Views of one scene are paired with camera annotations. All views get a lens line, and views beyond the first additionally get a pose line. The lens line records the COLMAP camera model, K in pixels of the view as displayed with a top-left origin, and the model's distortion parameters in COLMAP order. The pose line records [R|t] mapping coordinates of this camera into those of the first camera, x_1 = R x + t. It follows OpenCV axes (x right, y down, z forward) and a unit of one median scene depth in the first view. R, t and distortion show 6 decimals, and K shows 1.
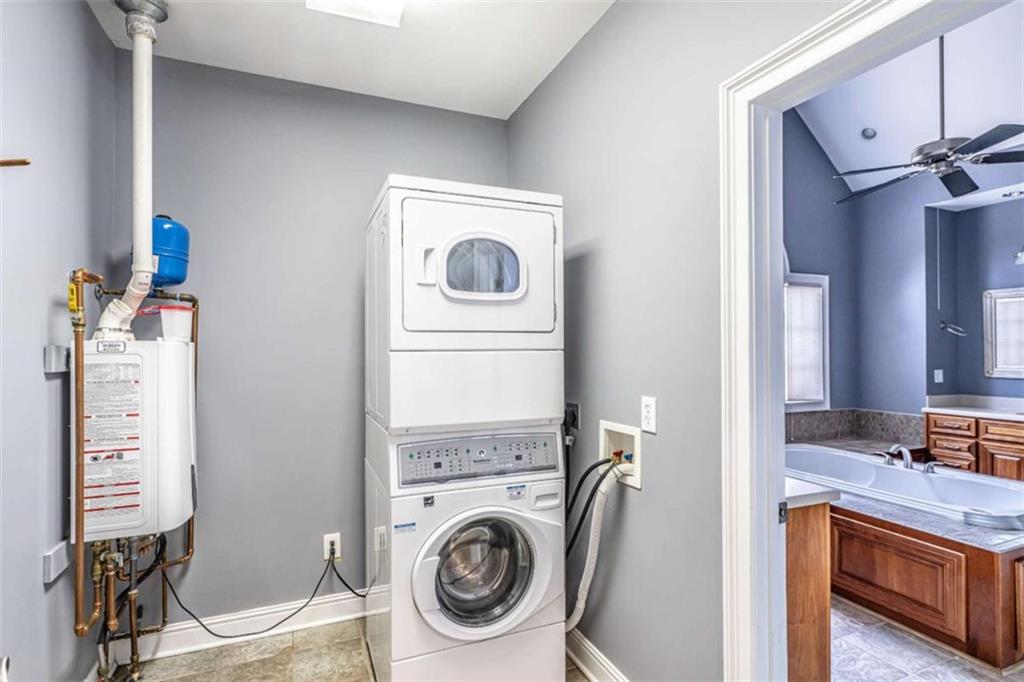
lens RADIAL K [[509.3, 0, 512.2], [0, 509.3, 346.4], [0, 0, 1]] dist [0.003114, 0.000156]
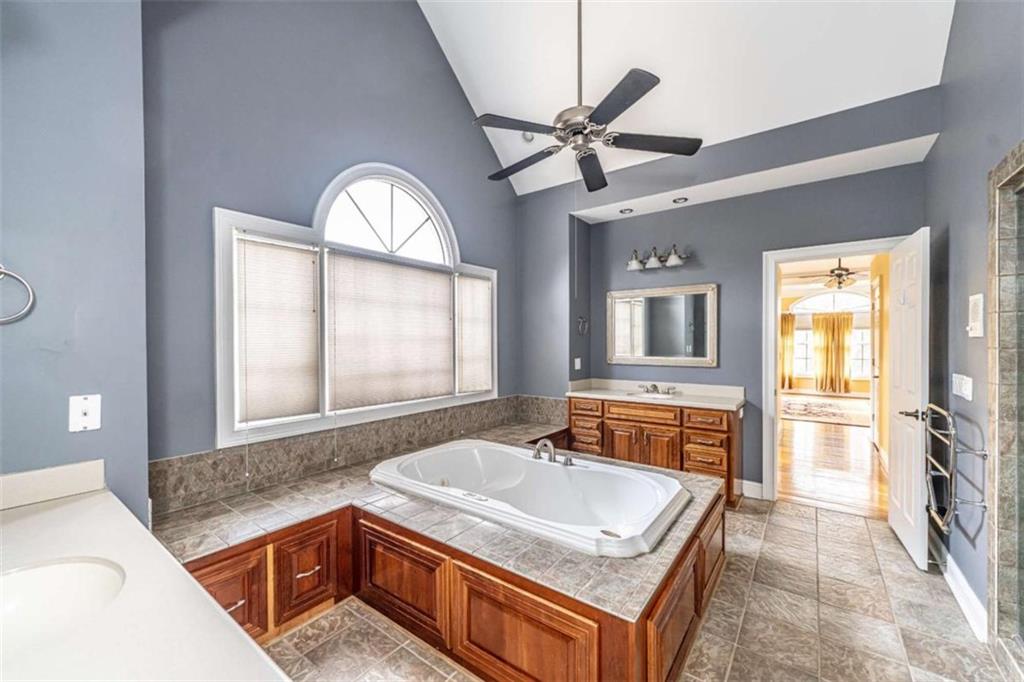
lens RADIAL K [[416.0, 0, 512.9], [0, 416.0, 344.3], [0, 0, 1]] dist [0.002892, -0.000478]
pose [[0.860402, -0.005315, 0.509587, 0.235237], [-0.003880, 0.999848, 0.016979, -0.002107], [-0.509600, -0.016586, 0.860251, 0.272275]]
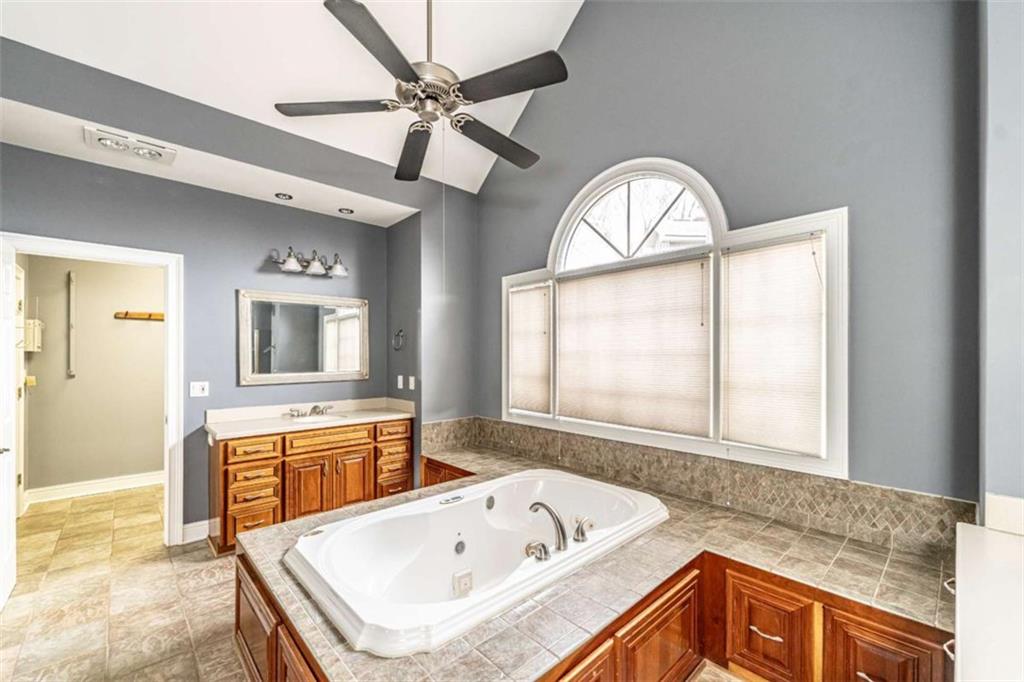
lens RADIAL K [[416.0, 0, 491.2], [0, 416.0, 354.3], [0, 0, 1]] dist [0.002892, -0.000478]
pose [[0.306670, -0.005877, -0.951798, 0.989397], [0.004605, 0.999978, -0.004691, 0.003925], [0.951805, -0.002944, 0.306690, 0.608998]]
